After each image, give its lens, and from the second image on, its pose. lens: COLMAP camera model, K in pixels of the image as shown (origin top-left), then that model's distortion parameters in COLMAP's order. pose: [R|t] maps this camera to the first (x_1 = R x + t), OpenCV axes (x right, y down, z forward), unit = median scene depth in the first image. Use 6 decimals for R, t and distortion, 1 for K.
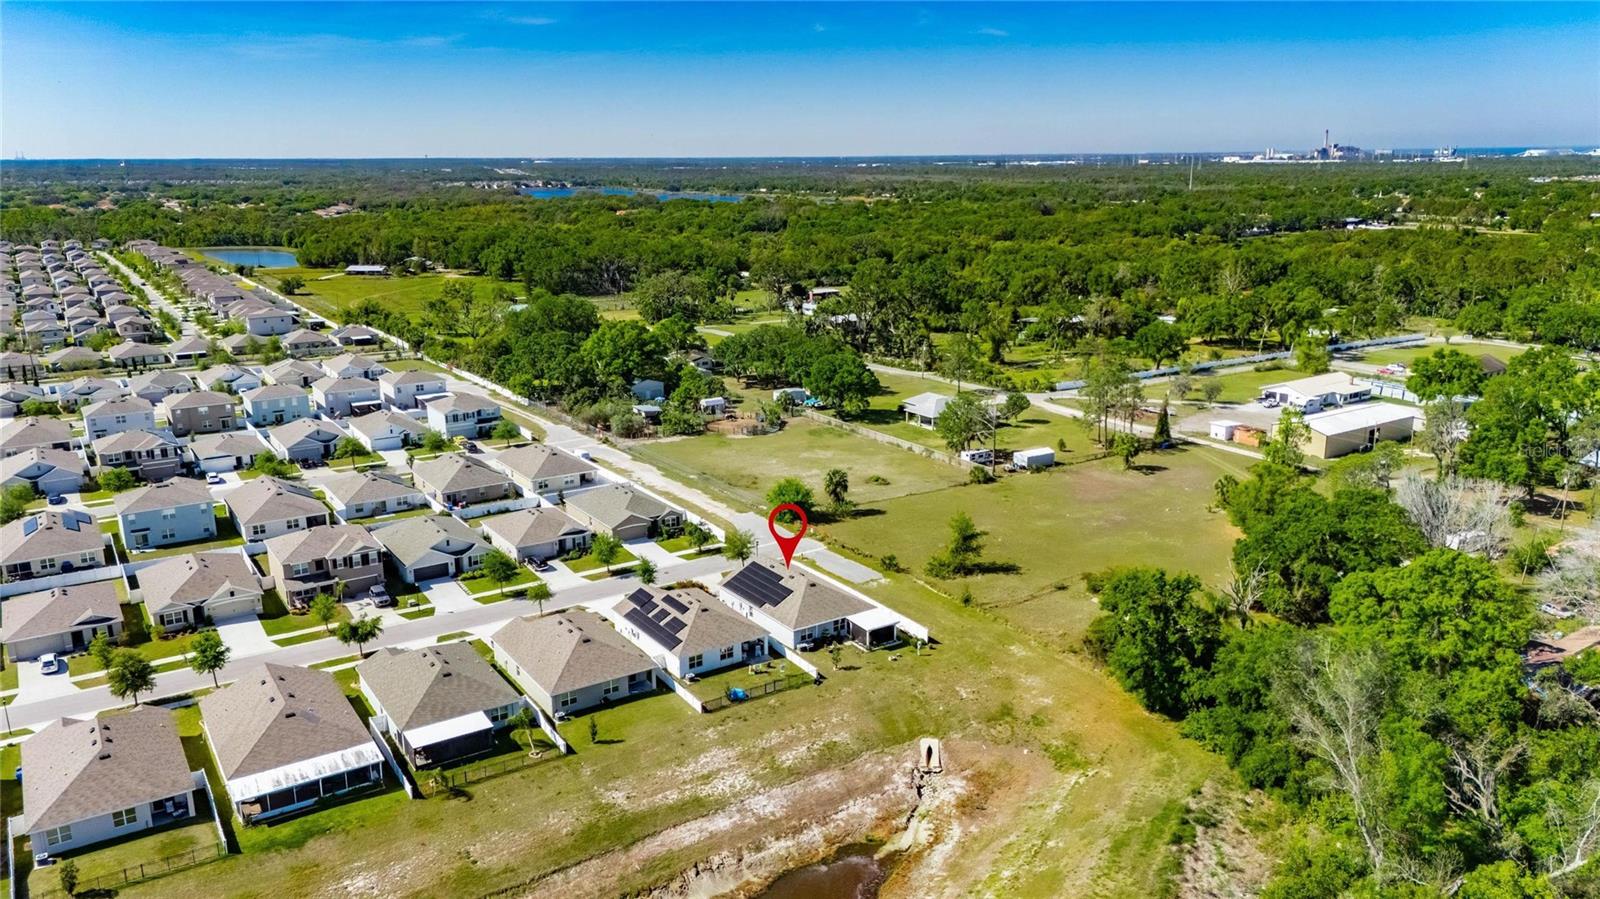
lens RADIAL K [[1168.0, 0, 809.6], [0, 1168.0, 457.9], [0, 0, 1]] dist [0.091237, -0.103908]
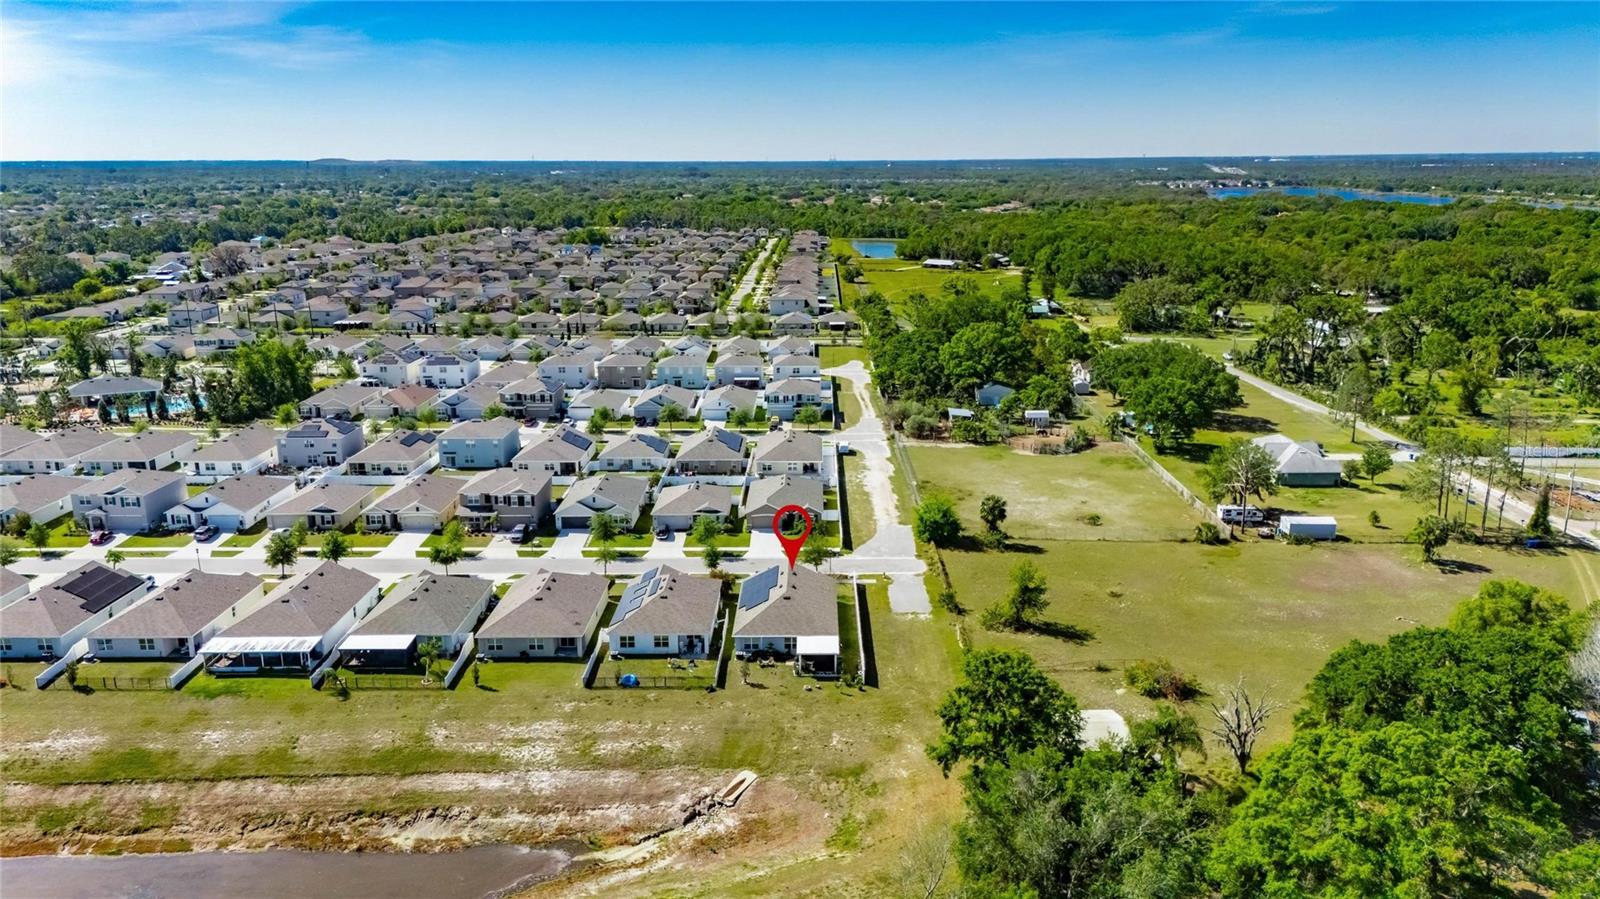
lens RADIAL K [[1168.0, 0, 809.6], [0, 1168.0, 457.9], [0, 0, 1]] dist [0.091237, -0.103908]
pose [[0.829101, 0.142525, -0.540628, 0.469075], [-0.142106, 0.988927, 0.042779, -0.045508], [0.540738, 0.041359, 0.840173, 0.163279]]
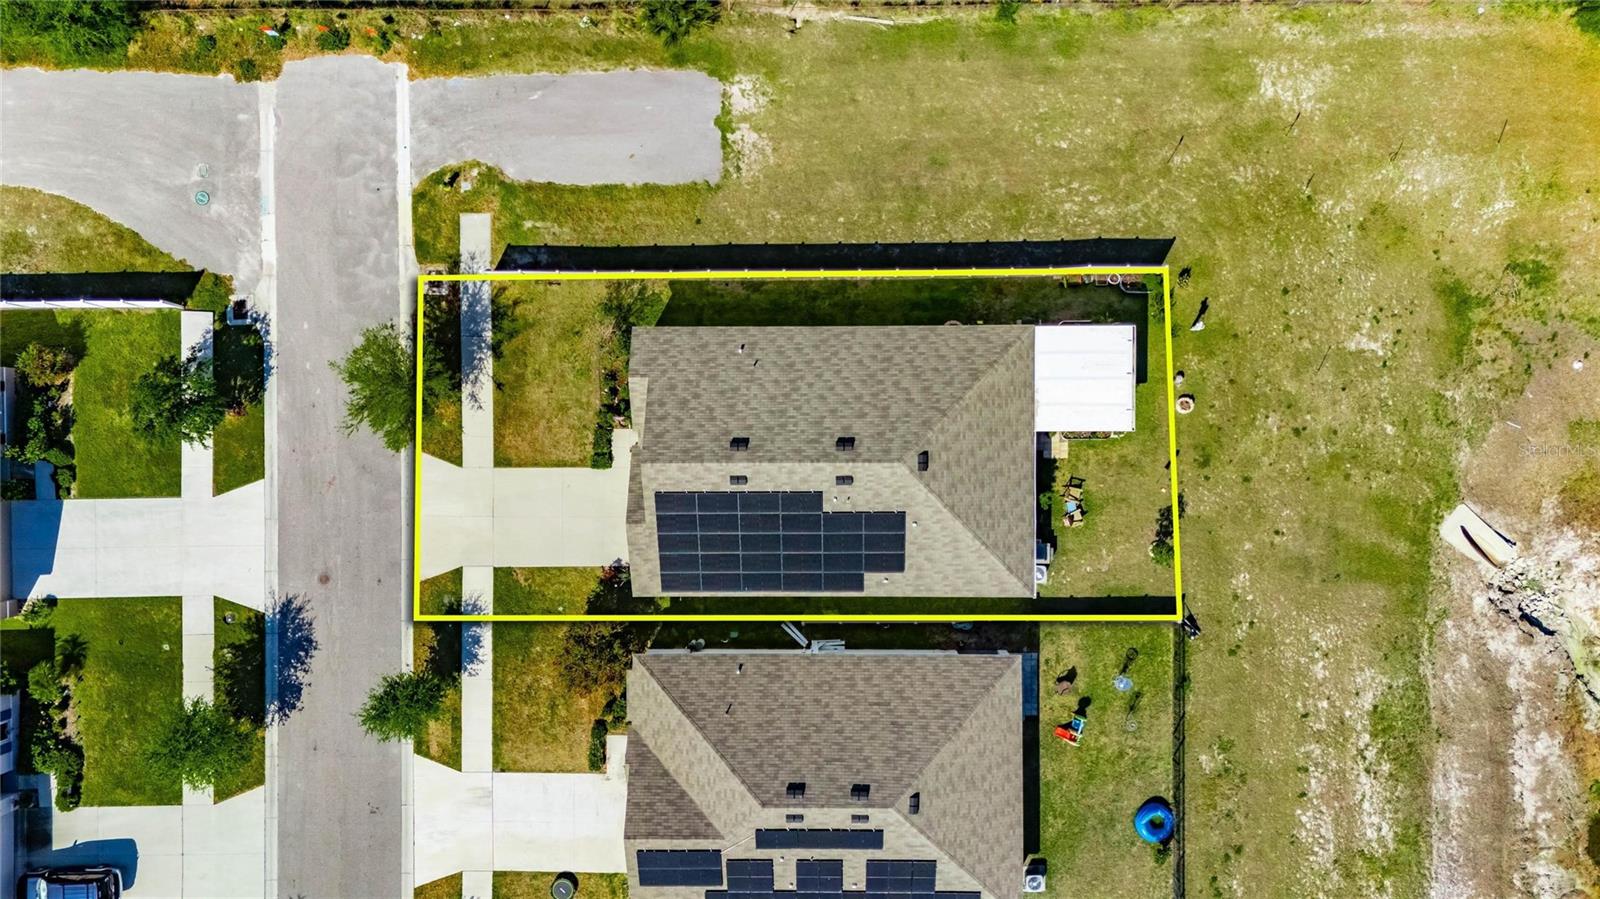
lens RADIAL K [[1168.0, 0, 809.6], [0, 1168.0, 457.9], [0, 0, 1]] dist [0.091237, -0.103908]
pose [[0.551404, -0.833999, -0.019959, -0.007630], [0.224061, 0.125010, 0.966524, -0.212732], [-0.803586, -0.537418, 0.255798, 0.830607]]
